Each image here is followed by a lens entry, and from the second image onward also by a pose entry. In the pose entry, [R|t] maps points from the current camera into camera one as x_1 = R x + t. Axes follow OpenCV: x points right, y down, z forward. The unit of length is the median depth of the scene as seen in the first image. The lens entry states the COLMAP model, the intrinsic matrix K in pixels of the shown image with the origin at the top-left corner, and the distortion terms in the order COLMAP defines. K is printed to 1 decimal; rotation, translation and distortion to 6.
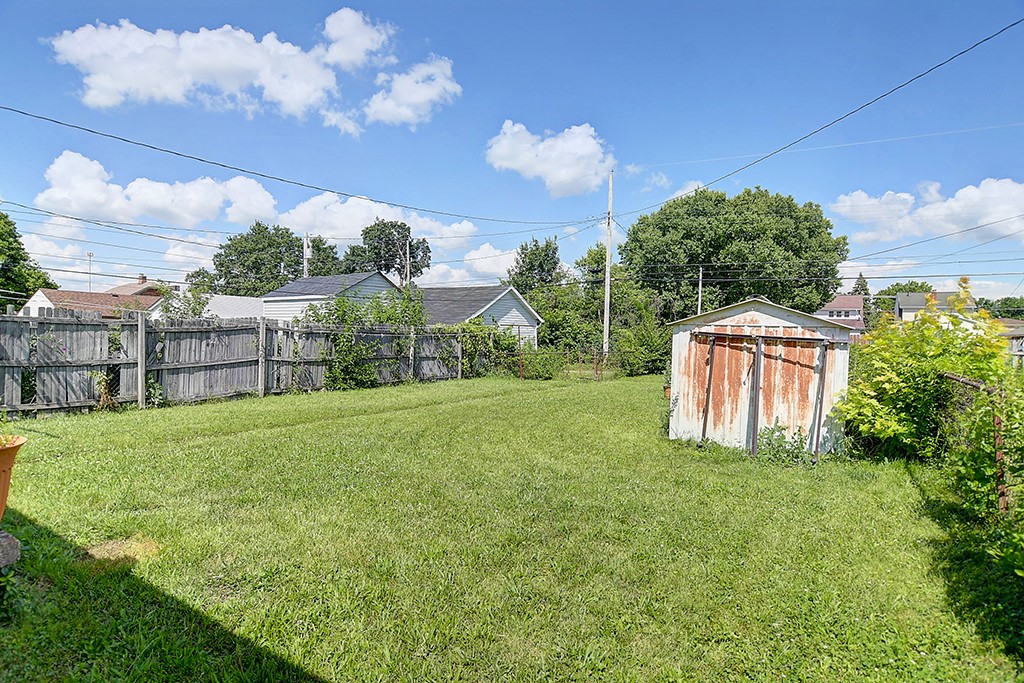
lens RADIAL K [[549.1, 0, 512.0], [0, 549.1, 341.5], [0, 0, 1]] dist [-0.002012, -0.000340]
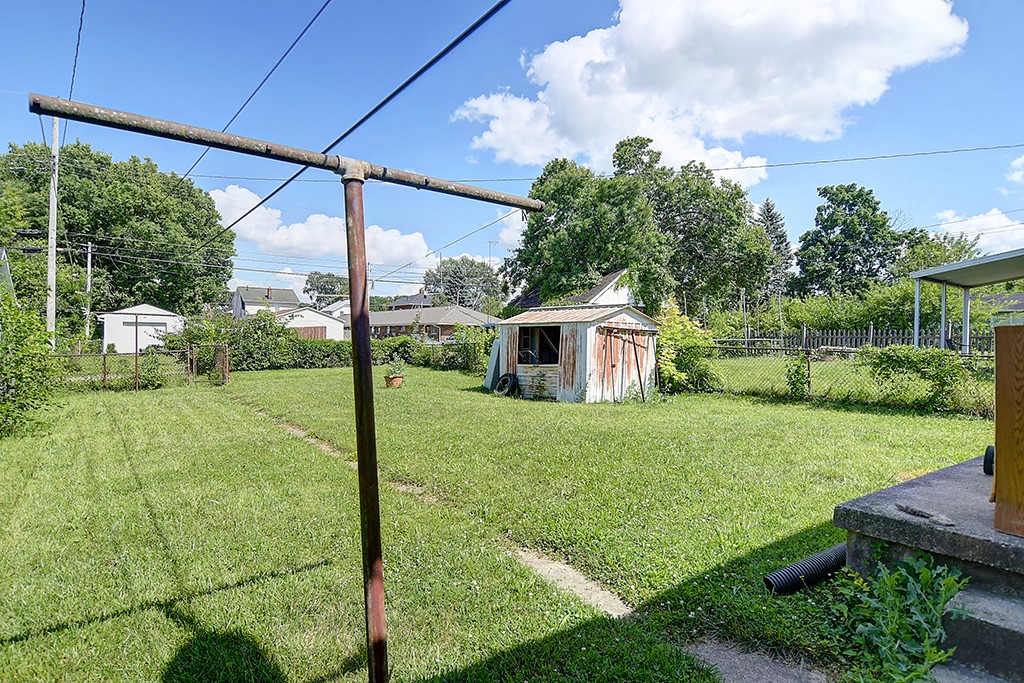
lens RADIAL K [[572.0, 0, 512.0], [0, 572.0, 341.5], [0, 0, 1]] dist [0.002102, 0.000348]
pose [[0.406597, -0.023845, 0.913296, -1.147479], [0.009025, 0.999715, 0.022083, -0.012858], [-0.913563, -0.000736, 0.406697, 0.608405]]
